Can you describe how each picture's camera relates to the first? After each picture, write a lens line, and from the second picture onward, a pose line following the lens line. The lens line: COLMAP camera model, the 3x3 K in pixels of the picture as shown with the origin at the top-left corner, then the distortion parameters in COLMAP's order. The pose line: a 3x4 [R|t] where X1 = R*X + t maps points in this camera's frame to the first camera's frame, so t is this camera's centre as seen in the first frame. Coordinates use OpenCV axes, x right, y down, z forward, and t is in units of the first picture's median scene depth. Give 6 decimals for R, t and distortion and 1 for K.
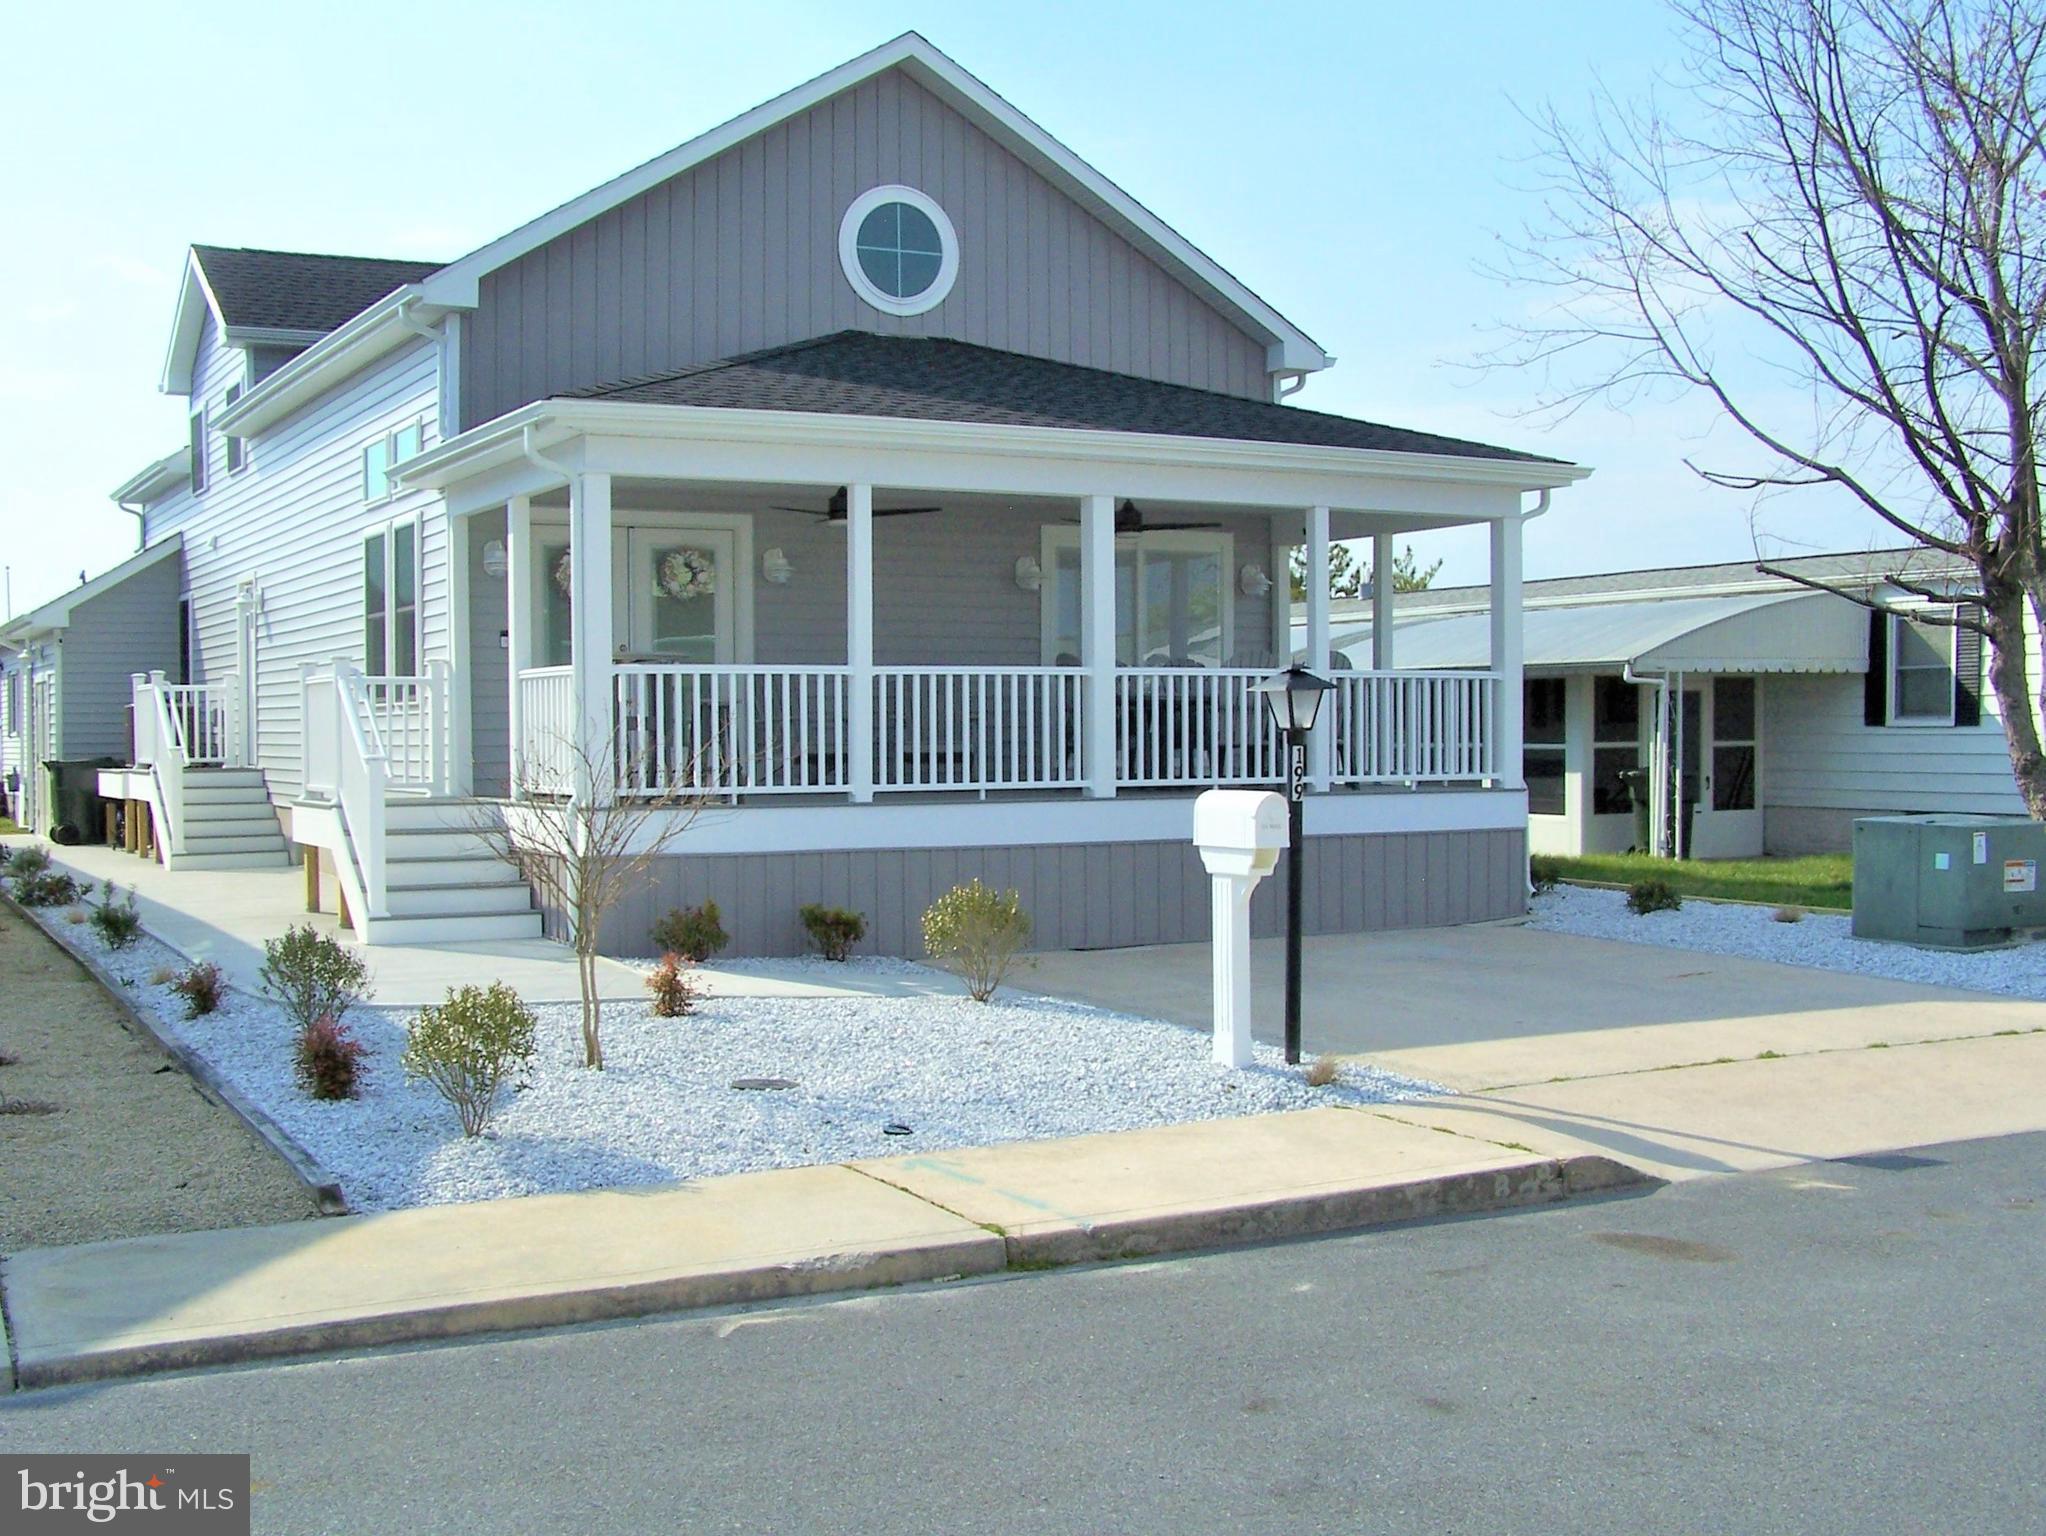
lens RADIAL K [[2362.2, 0, 1023.0], [0, 2362.2, 768.0], [0, 0, 1]] dist [-0.201213, 0.374626]
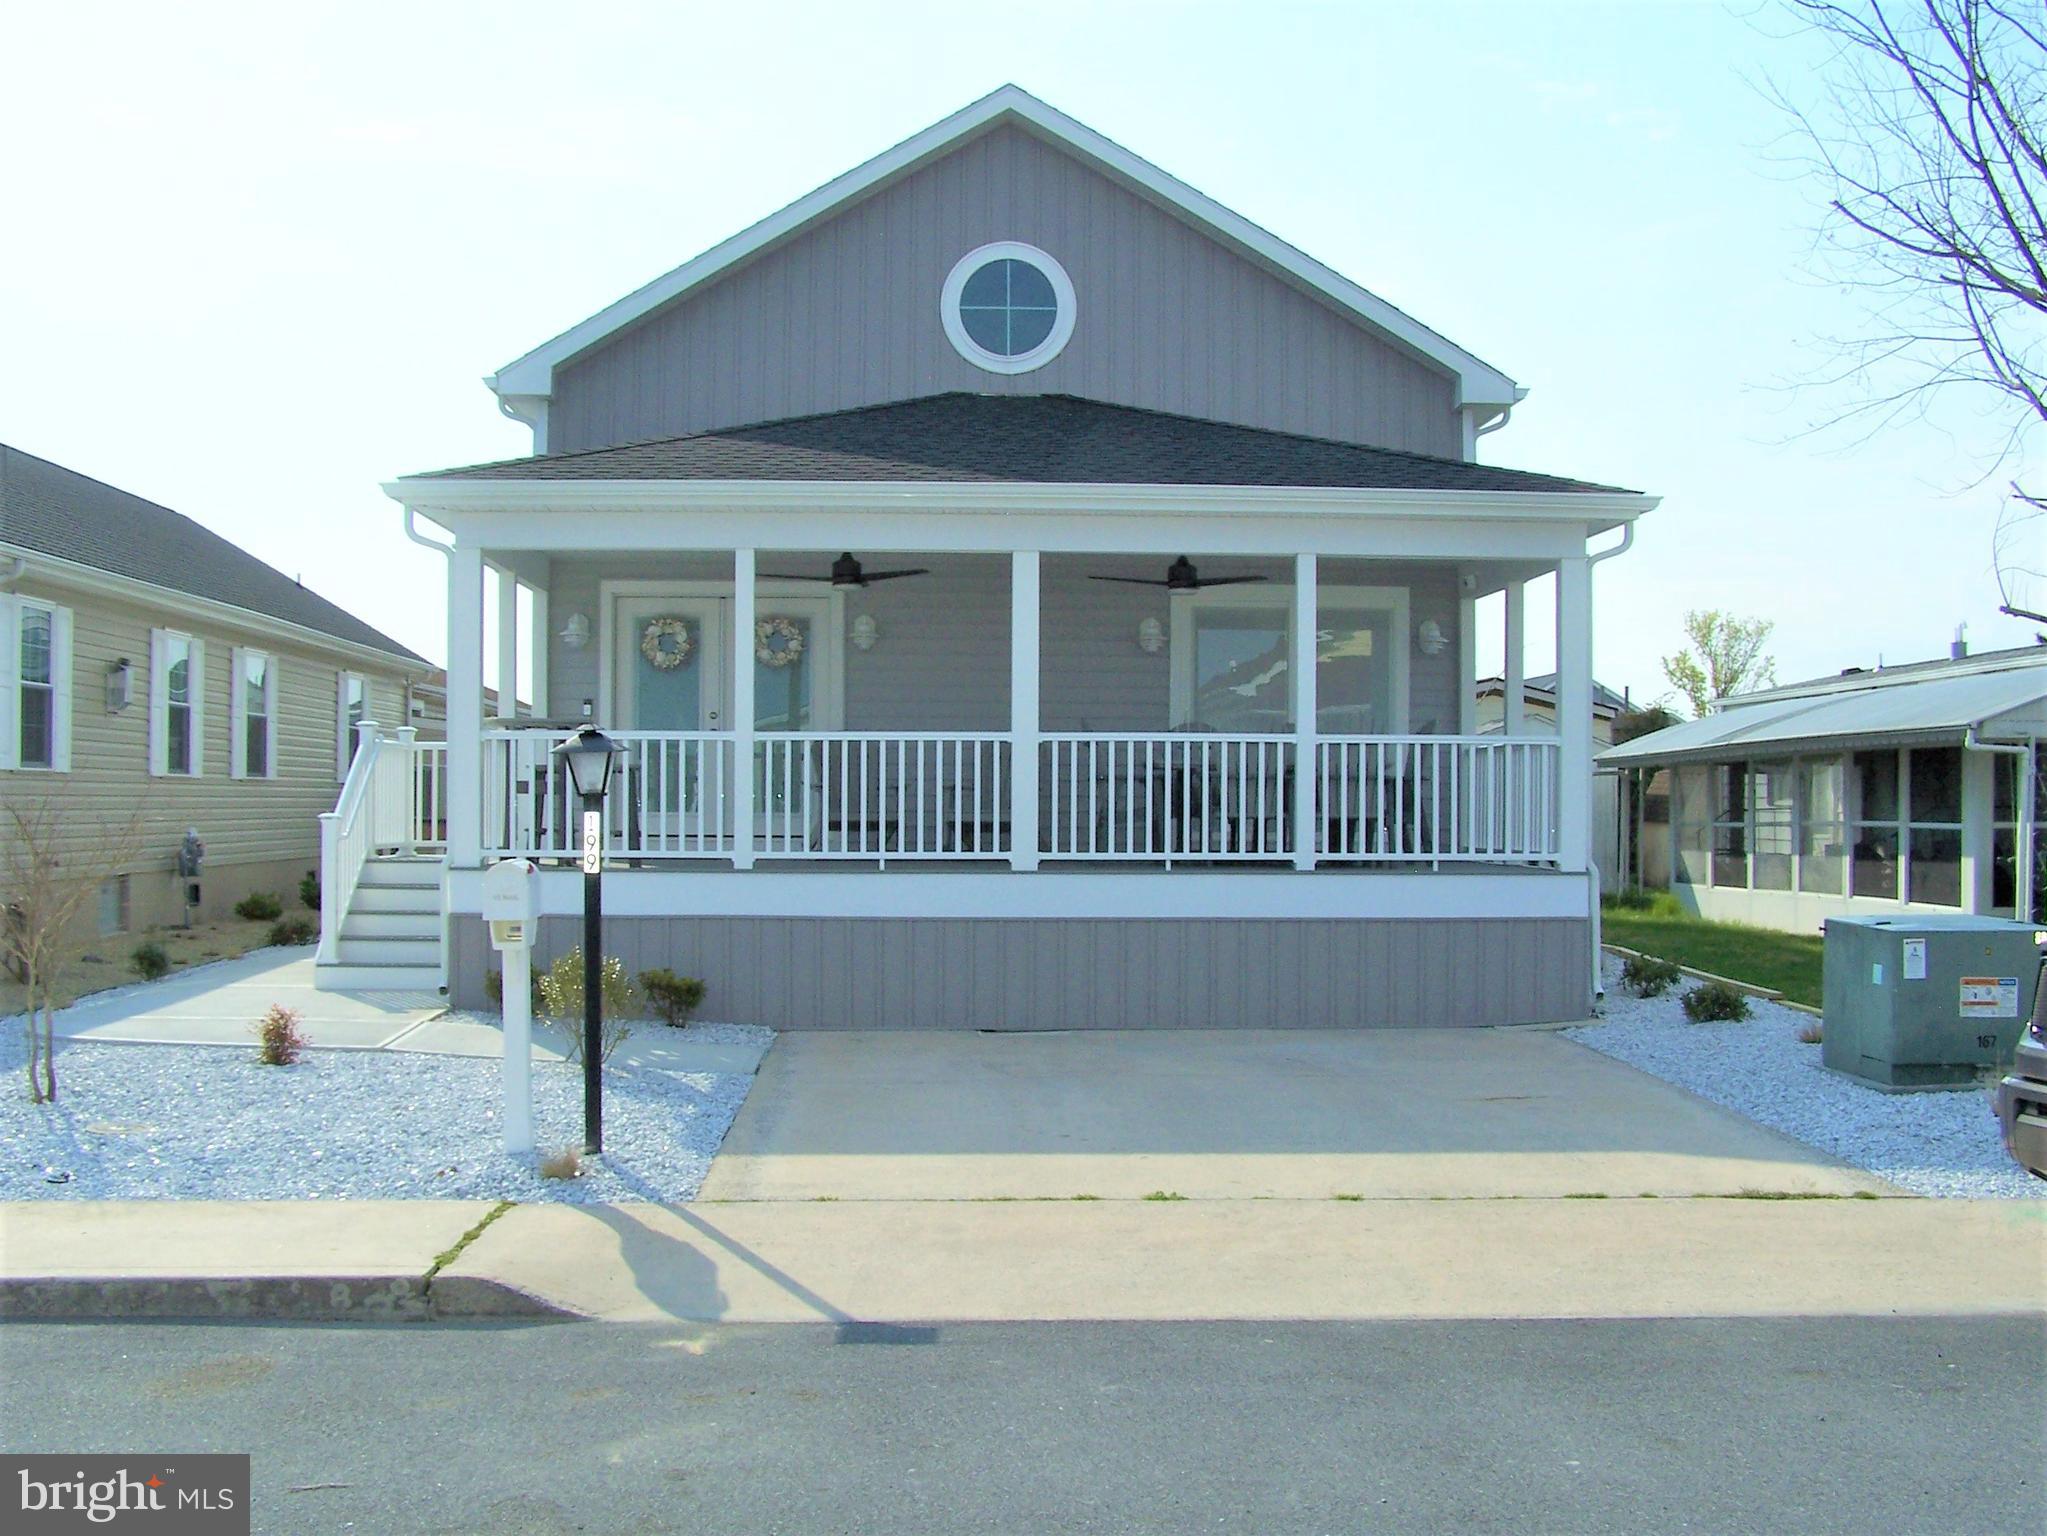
lens RADIAL K [[2329.4, 0, 1023.5], [0, 2329.4, 768.0], [0, 0, 1]] dist [-0.196052, 0.336562]
pose [[0.900597, 0.003996, -0.434636, 0.385716], [-0.016769, 0.999533, -0.025557, -0.004100], [0.434331, 0.030305, 0.900243, 0.141979]]
